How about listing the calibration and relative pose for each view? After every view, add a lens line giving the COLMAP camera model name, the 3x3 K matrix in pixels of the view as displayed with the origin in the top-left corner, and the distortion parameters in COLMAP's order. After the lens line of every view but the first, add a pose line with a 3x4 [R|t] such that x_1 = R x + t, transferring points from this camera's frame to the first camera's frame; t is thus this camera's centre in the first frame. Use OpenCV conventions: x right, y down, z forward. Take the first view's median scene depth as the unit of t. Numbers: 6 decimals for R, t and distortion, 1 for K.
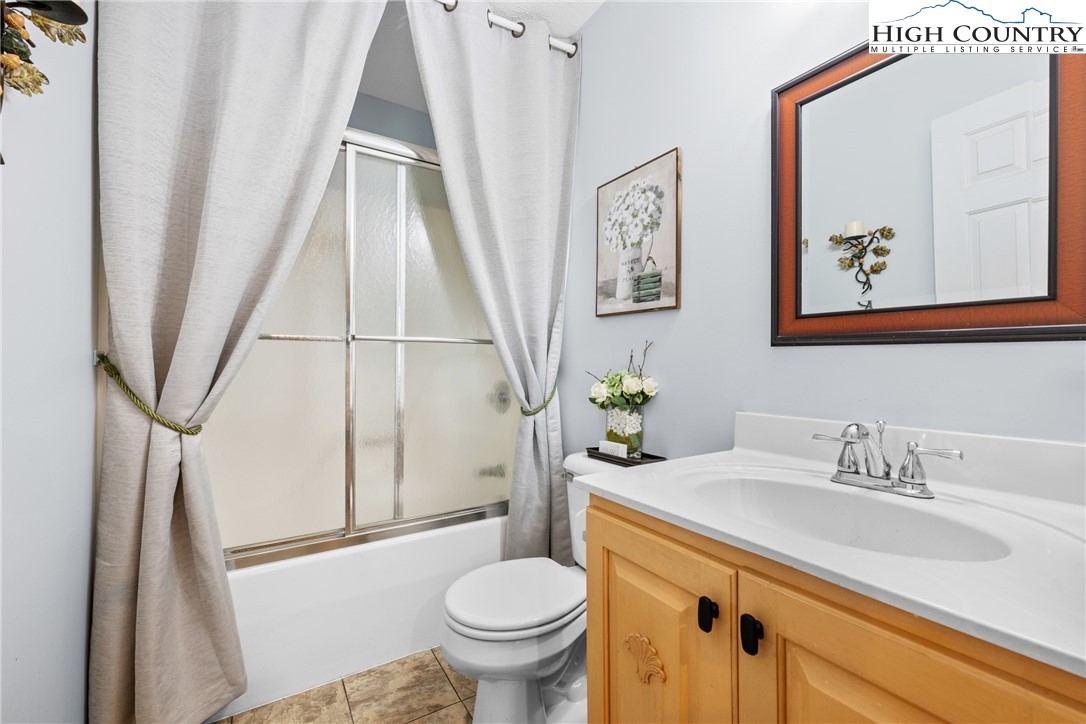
lens RADIAL K [[439.0, 0, 542.3], [0, 439.0, 361.3], [0, 0, 1]] dist [-0.001408, 0.000174]
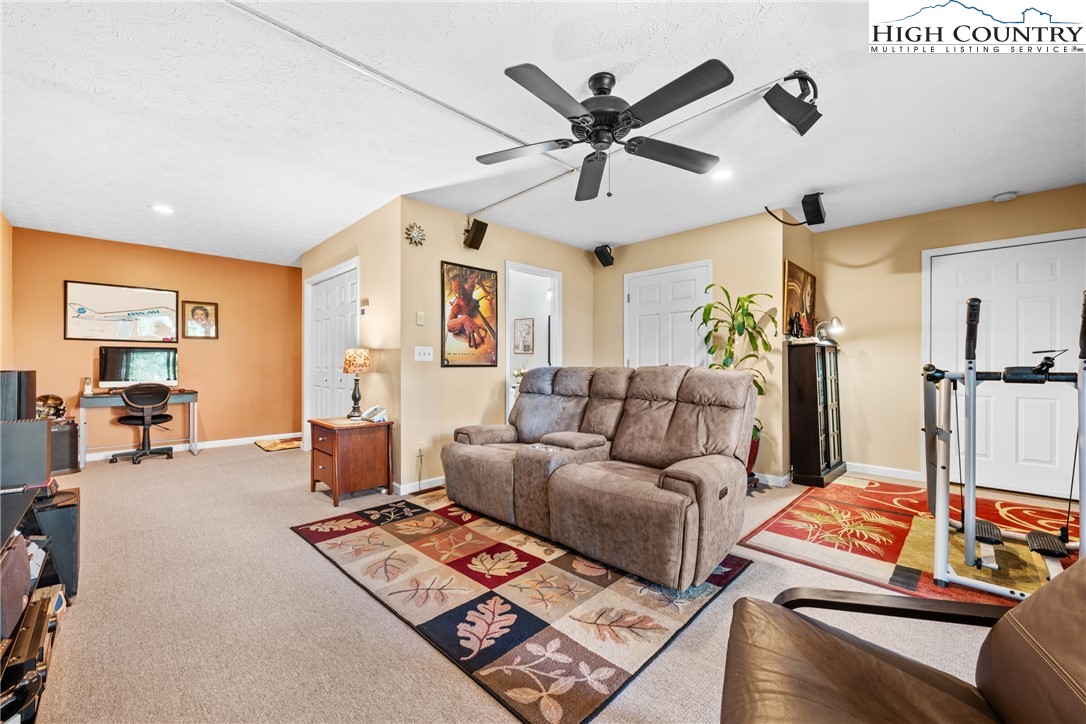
lens RADIAL K [[439.0, 0, 542.0], [0, 439.0, 363.7], [0, 0, 1]] dist [-0.001408, 0.000174]
pose [[0.975420, -0.000013, 0.220352, -0.550824], [-0.000661, 0.999995, 0.002985, -0.029833], [-0.220351, -0.003057, 0.975416, -3.169037]]
